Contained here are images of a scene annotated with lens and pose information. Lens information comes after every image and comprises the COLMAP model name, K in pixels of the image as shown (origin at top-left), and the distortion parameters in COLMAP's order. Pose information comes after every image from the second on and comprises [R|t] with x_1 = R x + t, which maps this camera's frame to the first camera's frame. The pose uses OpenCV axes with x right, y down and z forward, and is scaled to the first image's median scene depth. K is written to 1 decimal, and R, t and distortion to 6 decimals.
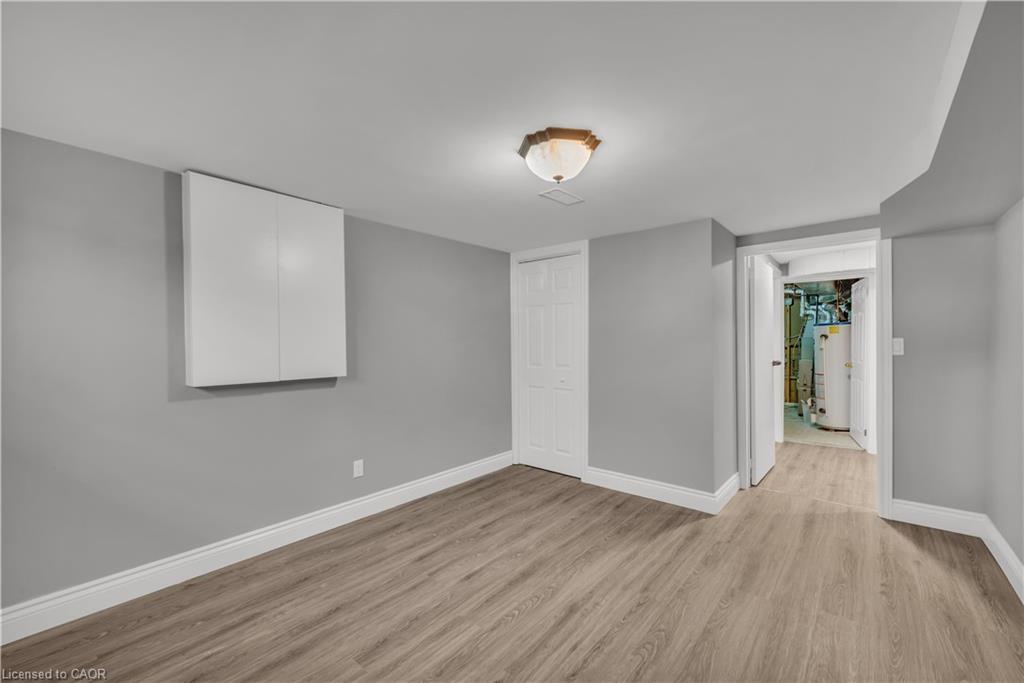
lens RADIAL K [[405.5, 0, 515.4], [0, 405.5, 341.4], [0, 0, 1]] dist [0.009524, -0.000635]
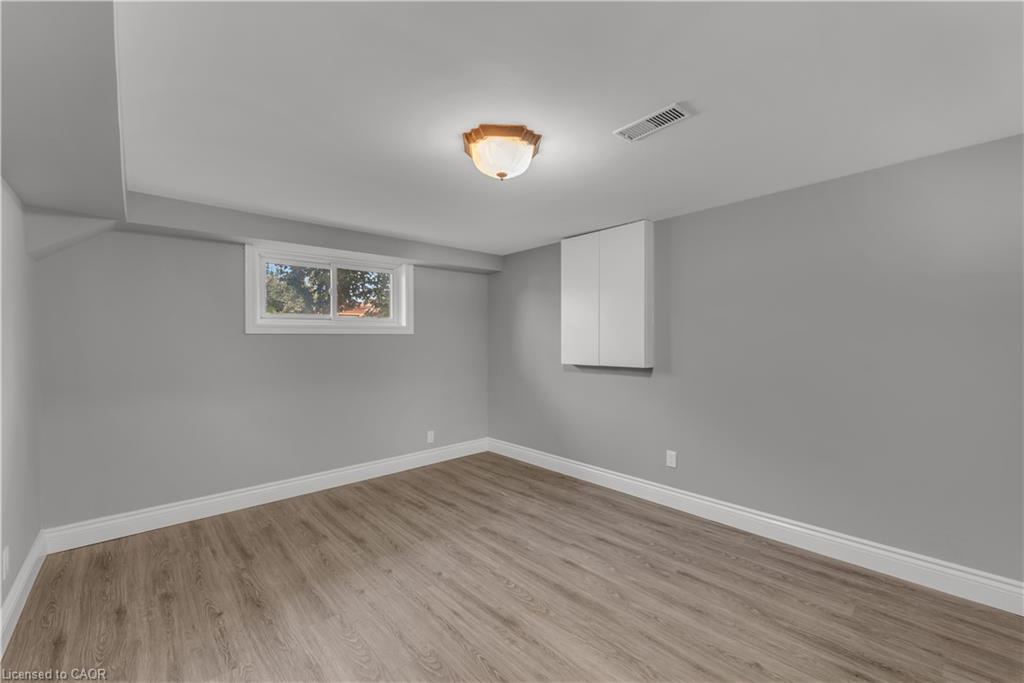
lens RADIAL K [[405.5, 0, 515.4], [0, 405.5, 341.4], [0, 0, 1]] dist [0.009524, -0.000635]
pose [[-0.102437, 0.010792, -0.994681, 0.912919], [0.009643, 0.999905, 0.009855, -0.001639], [0.994693, -0.008582, -0.102531, 0.953160]]
